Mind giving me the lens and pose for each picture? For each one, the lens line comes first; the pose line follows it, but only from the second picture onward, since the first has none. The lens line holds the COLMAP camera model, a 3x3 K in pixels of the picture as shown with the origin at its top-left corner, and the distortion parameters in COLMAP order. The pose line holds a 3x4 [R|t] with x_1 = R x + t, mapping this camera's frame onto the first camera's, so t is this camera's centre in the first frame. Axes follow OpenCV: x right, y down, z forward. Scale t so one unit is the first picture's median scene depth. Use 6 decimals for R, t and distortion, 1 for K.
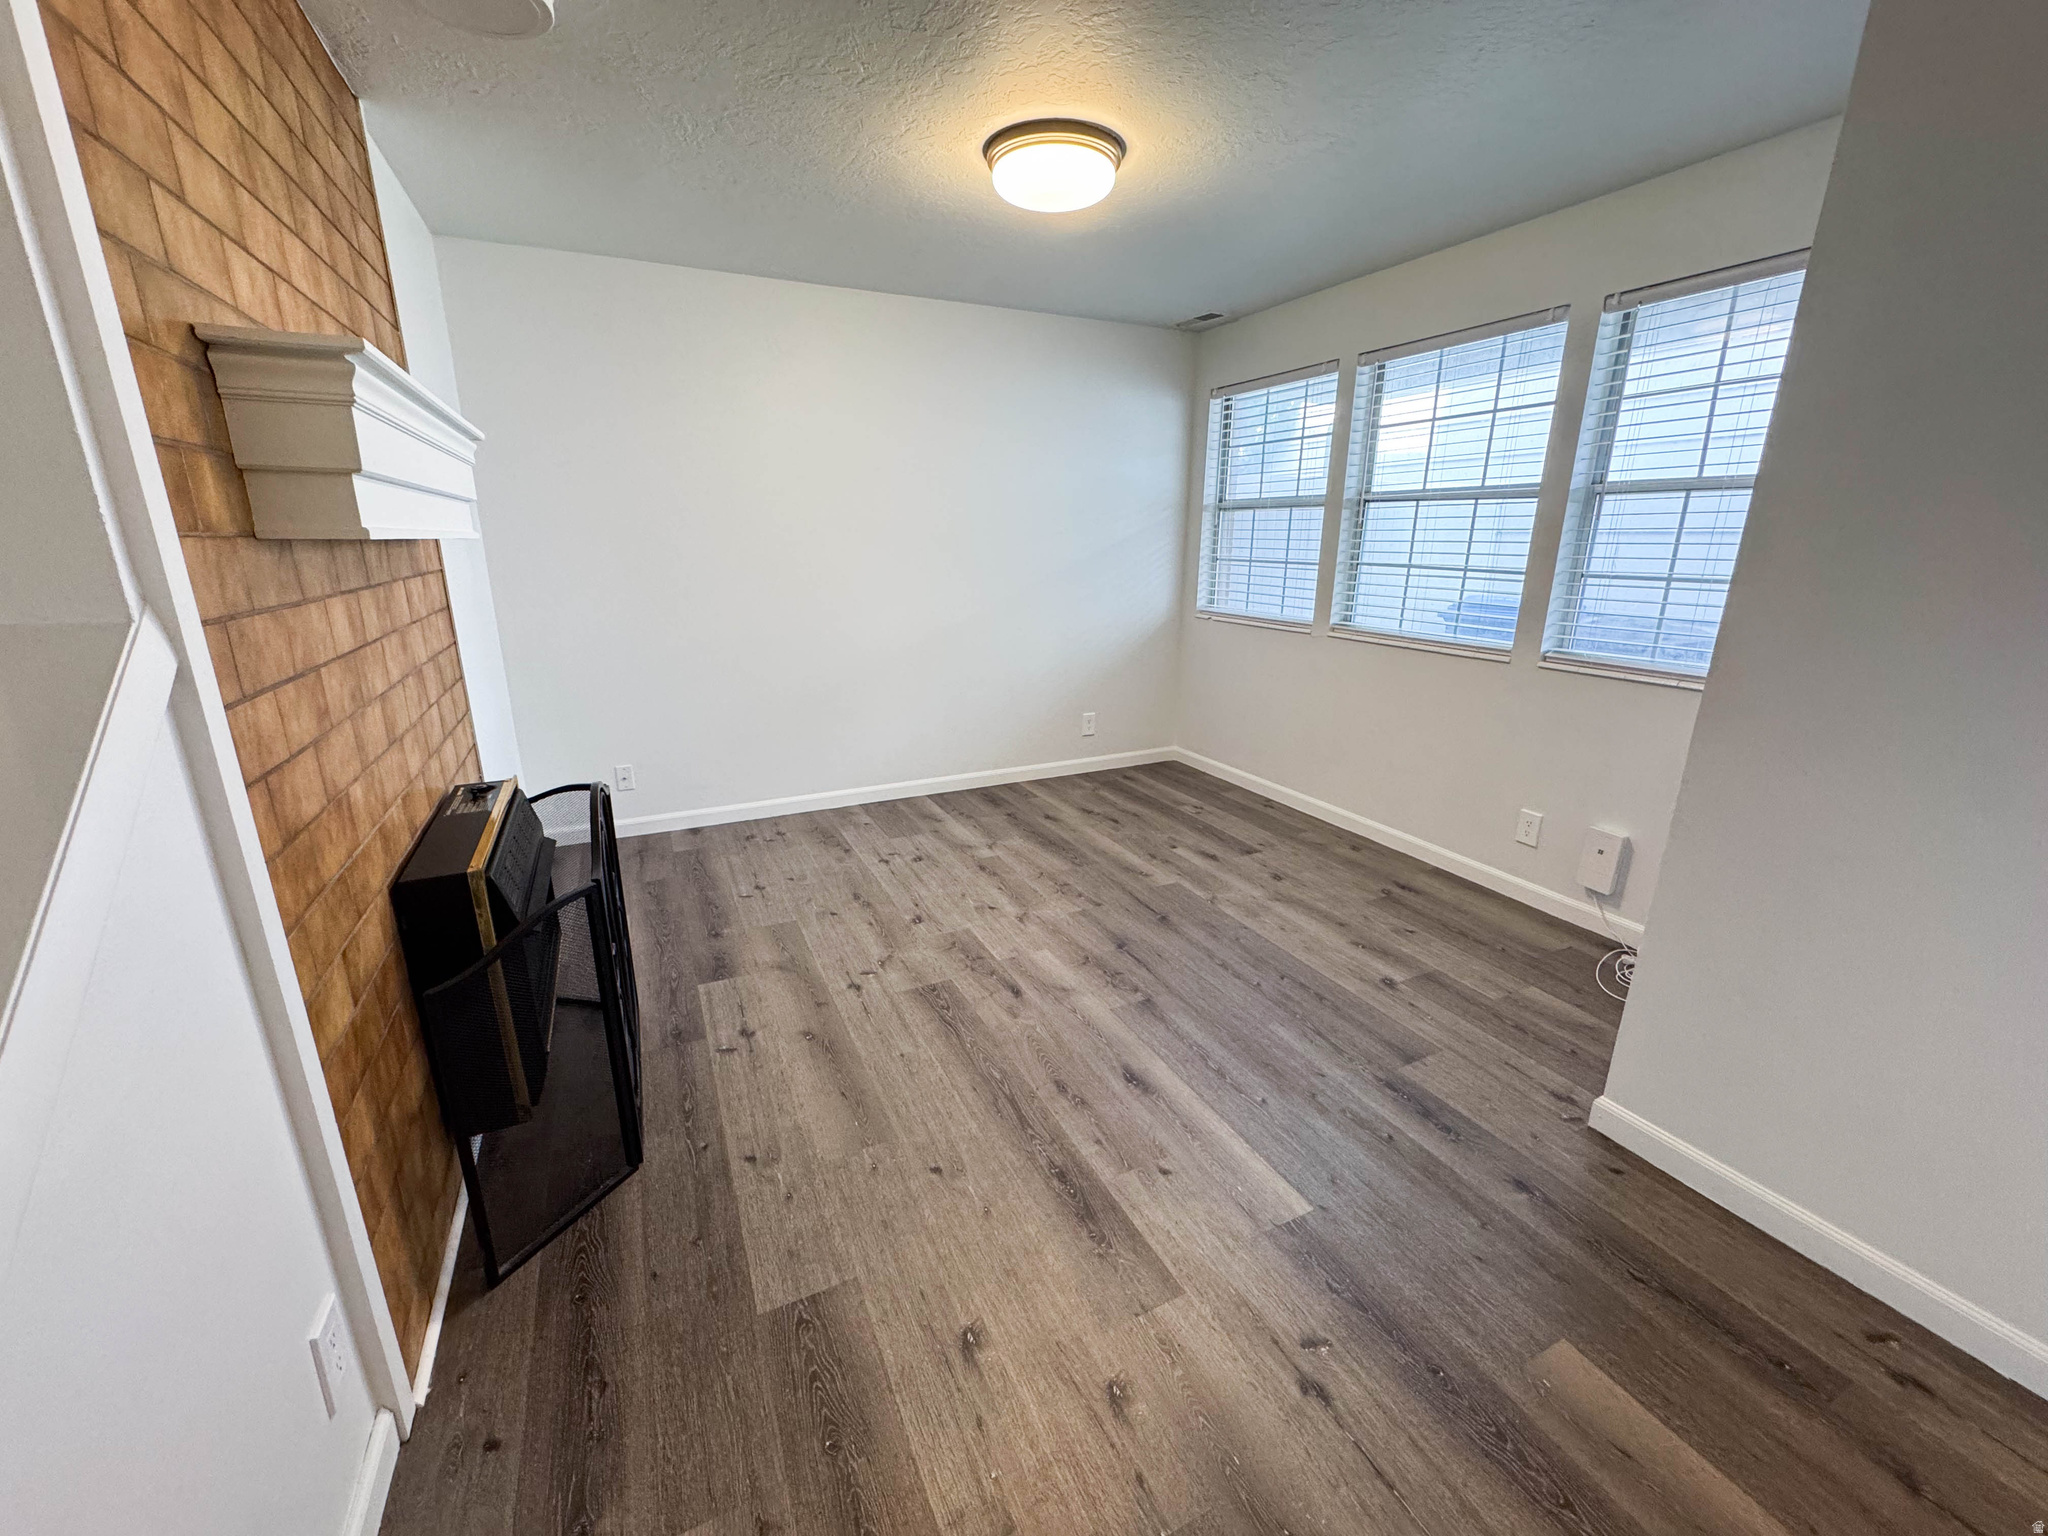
lens RADIAL K [[814.2, 0, 1022.4], [0, 814.2, 768.6], [0, 0, 1]] dist [-0.002614, 0.000506]
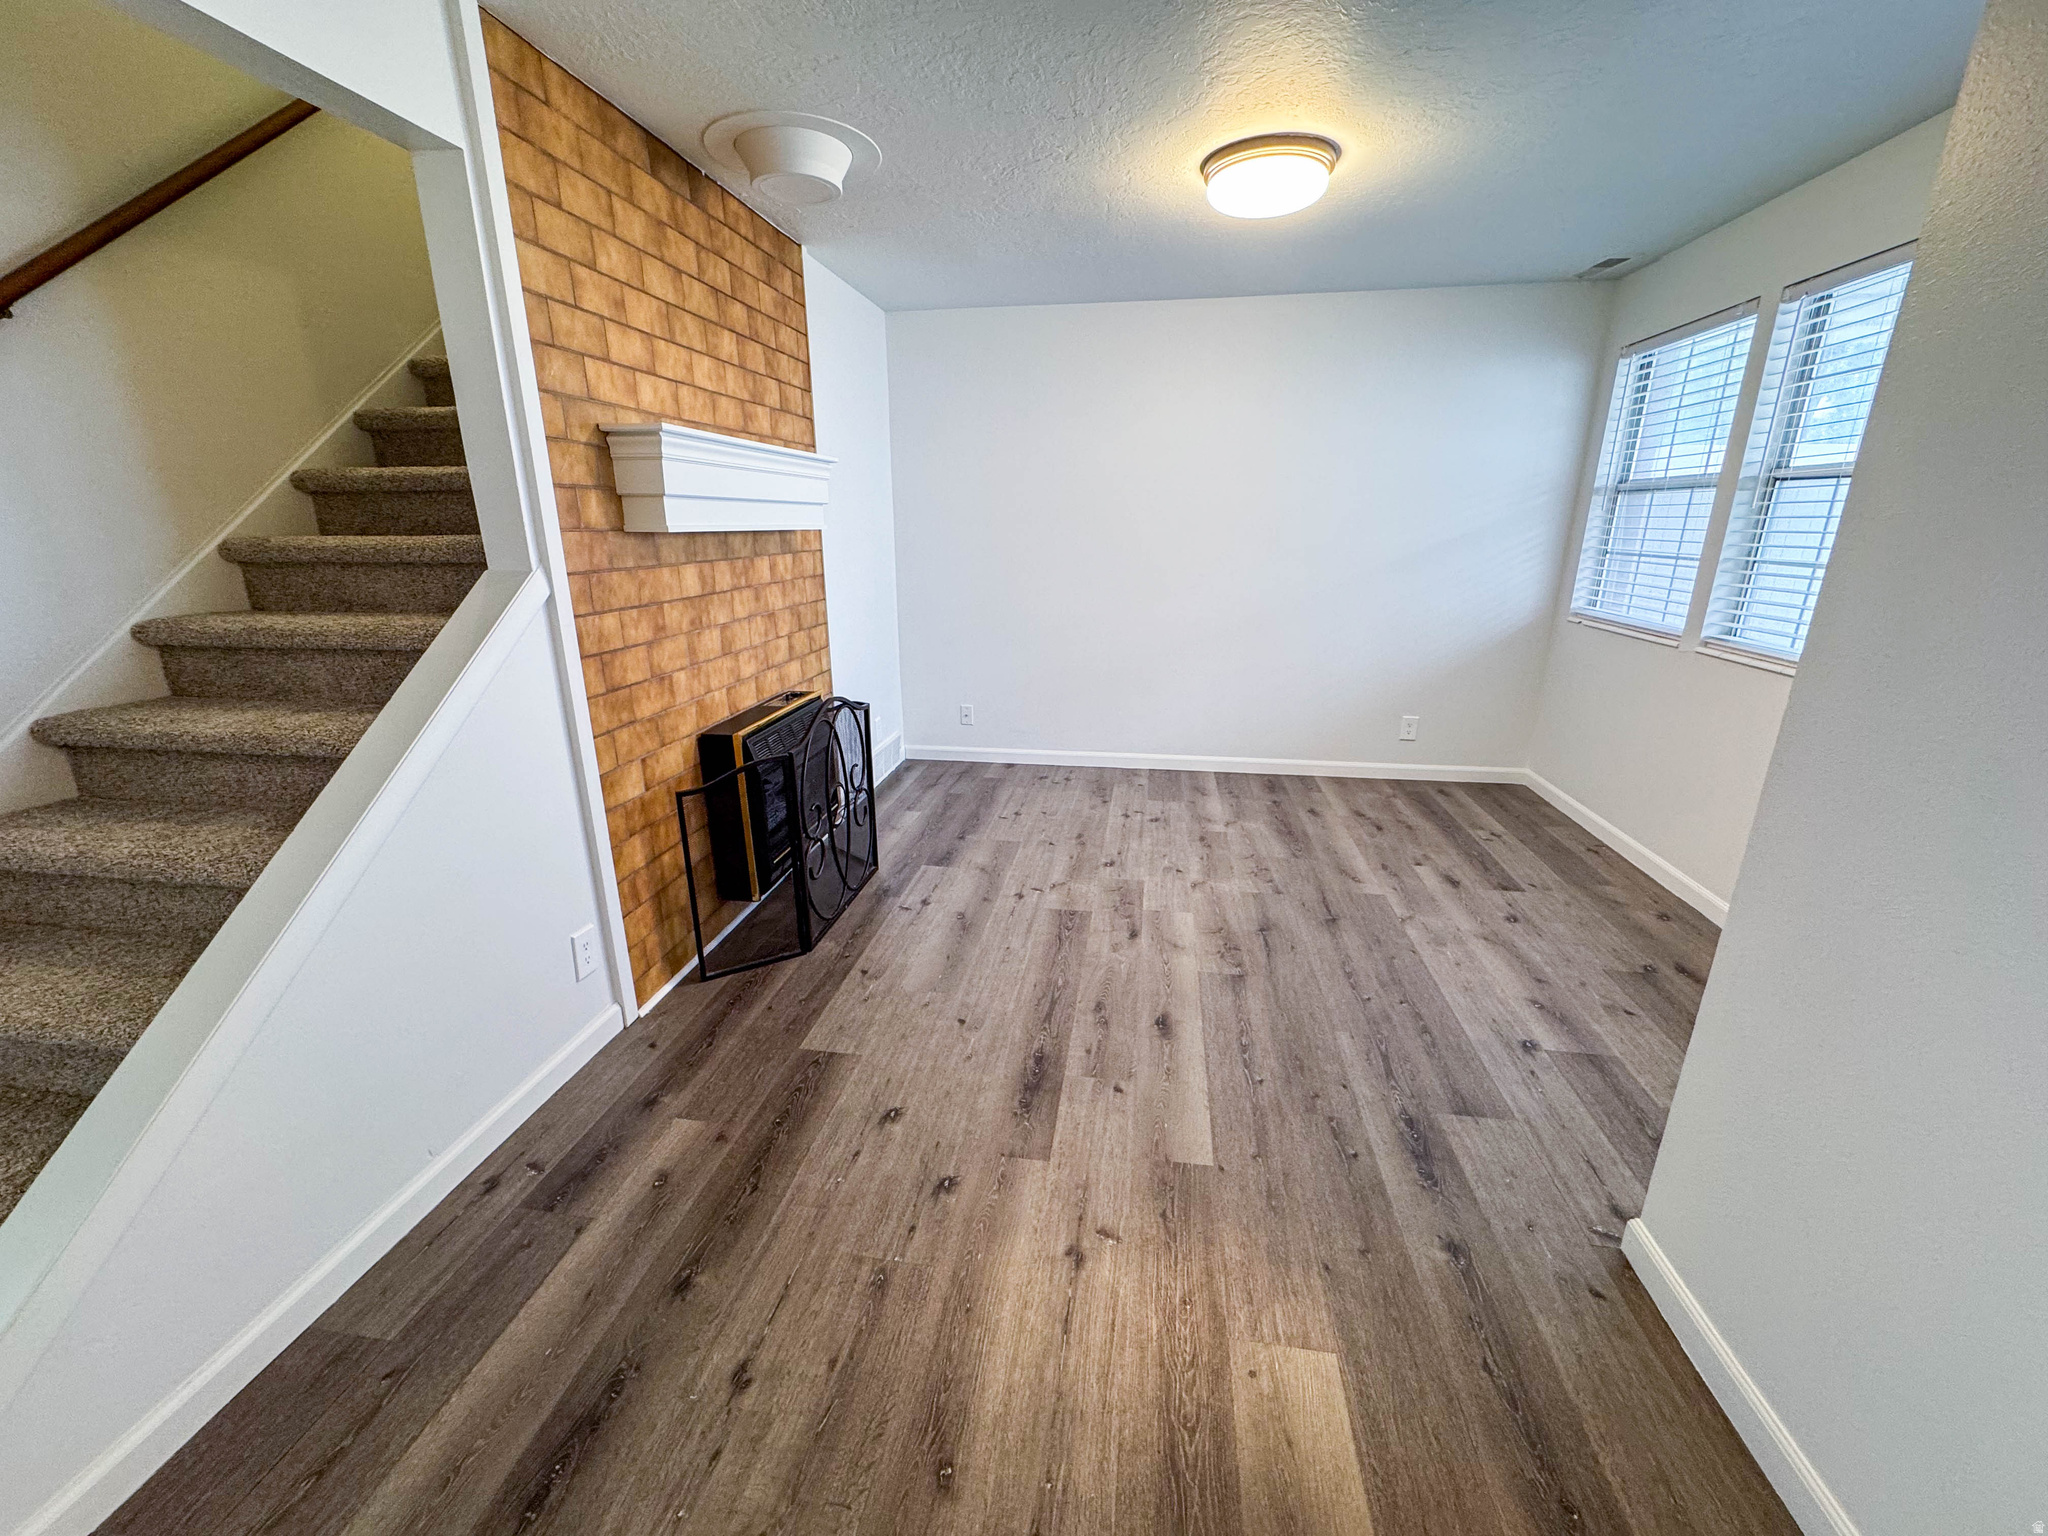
lens RADIAL K [[814.2, 0, 1023.3], [0, 814.2, 770.2], [0, 0, 1]] dist [-0.002614, 0.000506]
pose [[0.820813, 0.164193, -0.547089, 0.445780], [-0.153812, 0.985951, 0.065136, 0.000263], [0.550098, 0.030684, 0.834536, -0.028376]]
